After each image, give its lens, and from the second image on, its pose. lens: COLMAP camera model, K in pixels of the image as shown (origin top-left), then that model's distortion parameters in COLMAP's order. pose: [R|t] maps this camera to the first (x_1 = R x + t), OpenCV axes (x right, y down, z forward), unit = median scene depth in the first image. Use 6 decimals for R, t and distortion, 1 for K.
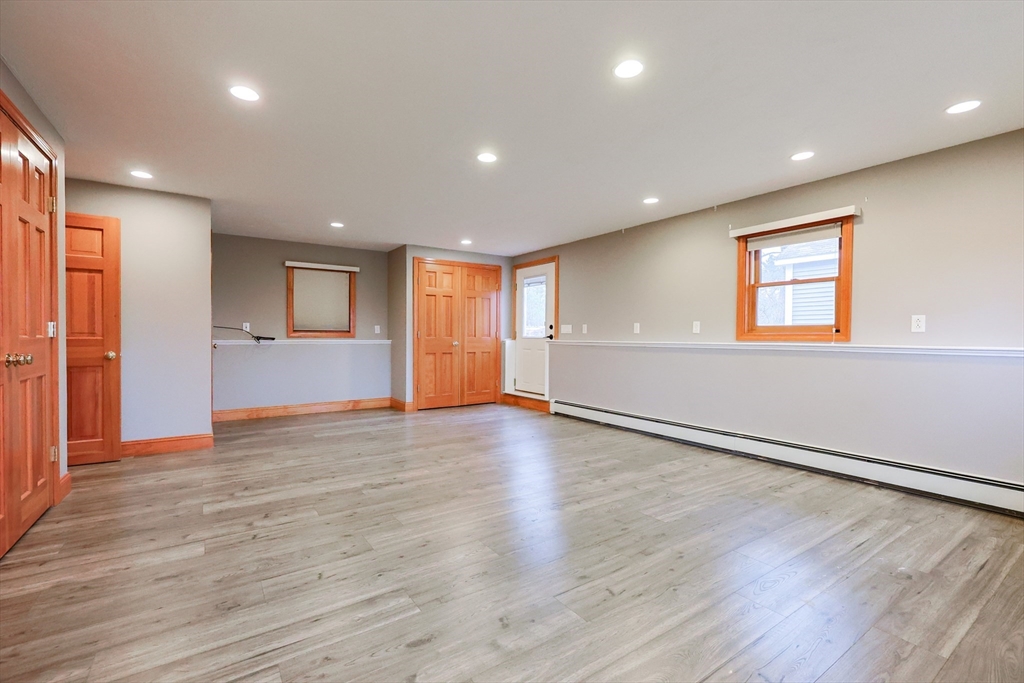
lens RADIAL K [[446.7, 0, 508.4], [0, 446.7, 340.3], [0, 0, 1]] dist [0.001511, 0.000930]
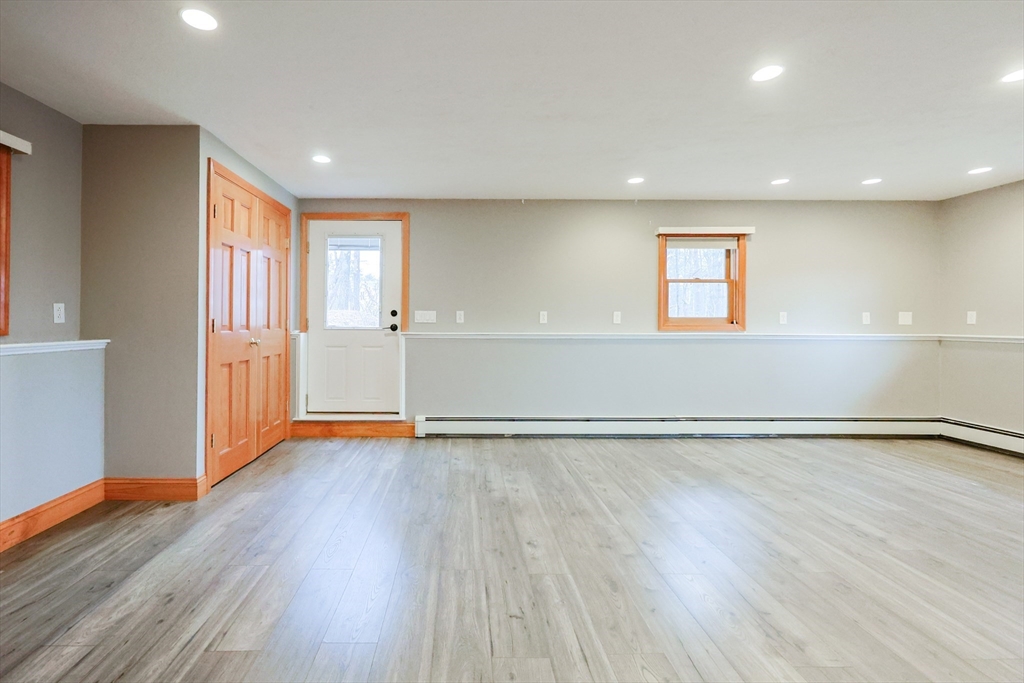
lens RADIAL K [[478.5, 0, 472.8], [0, 478.5, 320.9], [0, 0, 1]] dist [0.001474, -0.000233]
pose [[0.559083, -0.000710, 0.829112, -0.699868], [0.006134, 0.999976, -0.003280, -0.022727], [-0.829089, 0.006919, 0.559073, 0.744296]]
